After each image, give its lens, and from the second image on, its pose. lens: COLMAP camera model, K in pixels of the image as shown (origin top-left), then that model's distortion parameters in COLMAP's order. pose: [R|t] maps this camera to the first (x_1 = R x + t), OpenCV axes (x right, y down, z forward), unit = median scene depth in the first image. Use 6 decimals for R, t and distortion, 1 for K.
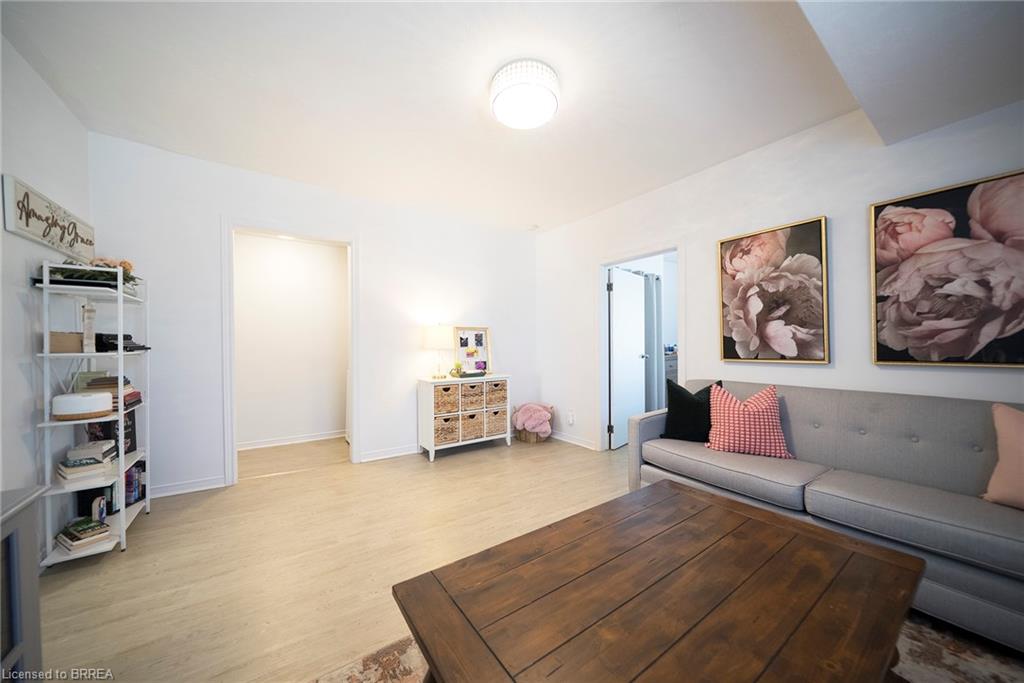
lens RADIAL K [[354.3, 0, 508.7], [0, 354.3, 342.6], [0, 0, 1]] dist [-0.003368, -0.000135]
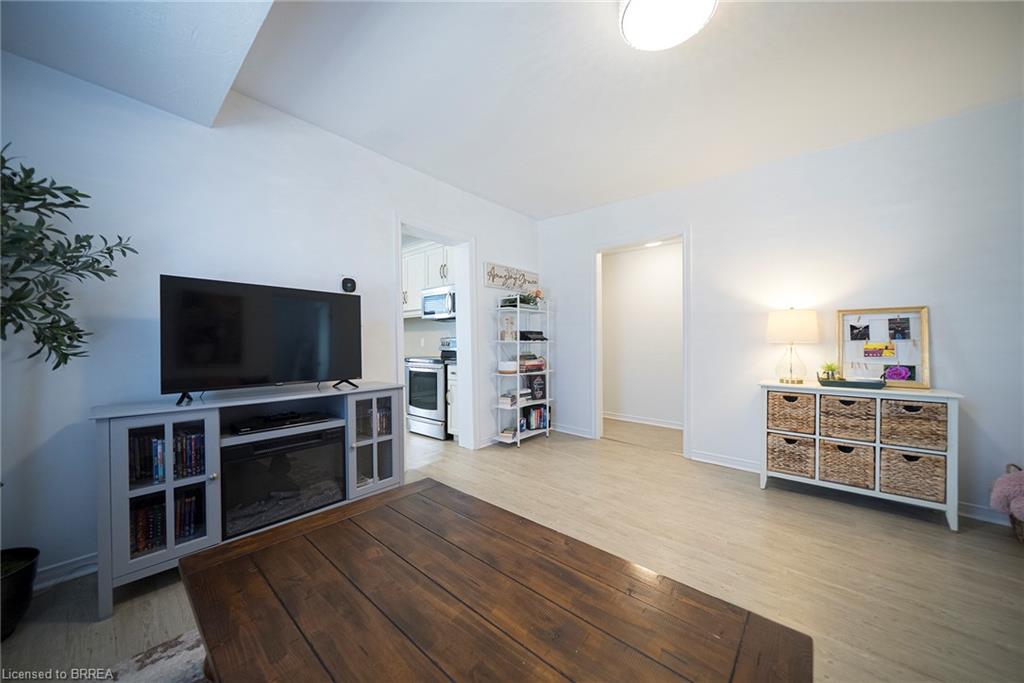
lens RADIAL K [[354.3, 0, 508.7], [0, 354.3, 342.6], [0, 0, 1]] dist [-0.003368, -0.000135]
pose [[0.243393, 0.005721, -0.969911, 0.534799], [0.000077, 0.999982, 0.005918, 0.020056], [0.969928, -0.001515, 0.243389, 0.381384]]
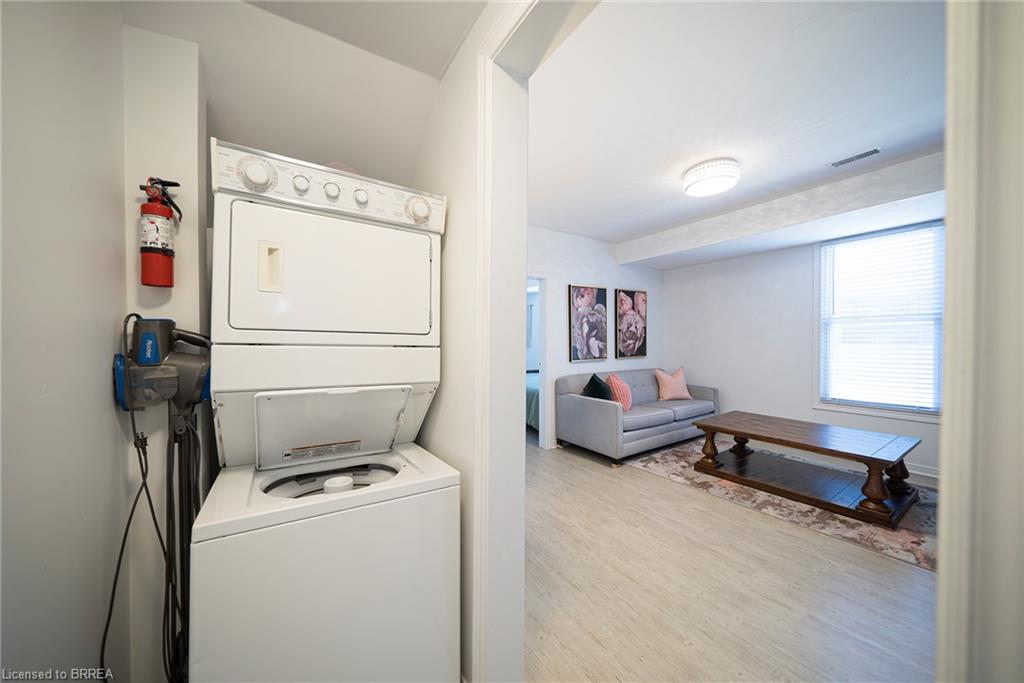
lens RADIAL K [[354.3, 0, 508.7], [0, 354.3, 342.6], [0, 0, 1]] dist [-0.003368, -0.000135]
pose [[0.035282, 0.000719, 0.999377, -1.060883], [0.003912, 0.999992, -0.000858, -0.036146], [-0.999370, 0.003940, 0.035279, 1.343894]]
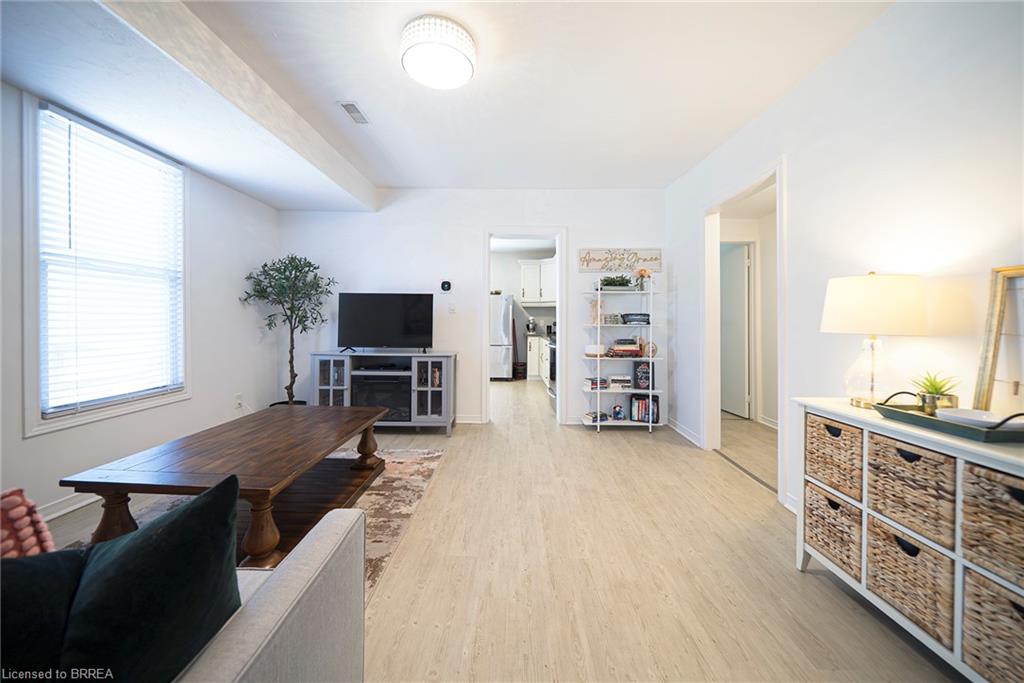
lens RADIAL K [[365.3, 0, 506.7], [0, 365.3, 320.6], [0, 0, 1]] dist [-0.002293, -0.000057]
pose [[-0.582014, -0.001356, -0.813177, 0.557913], [-0.004913, 0.999986, 0.001849, 0.005402], [0.813164, 0.005071, -0.582013, 1.317563]]
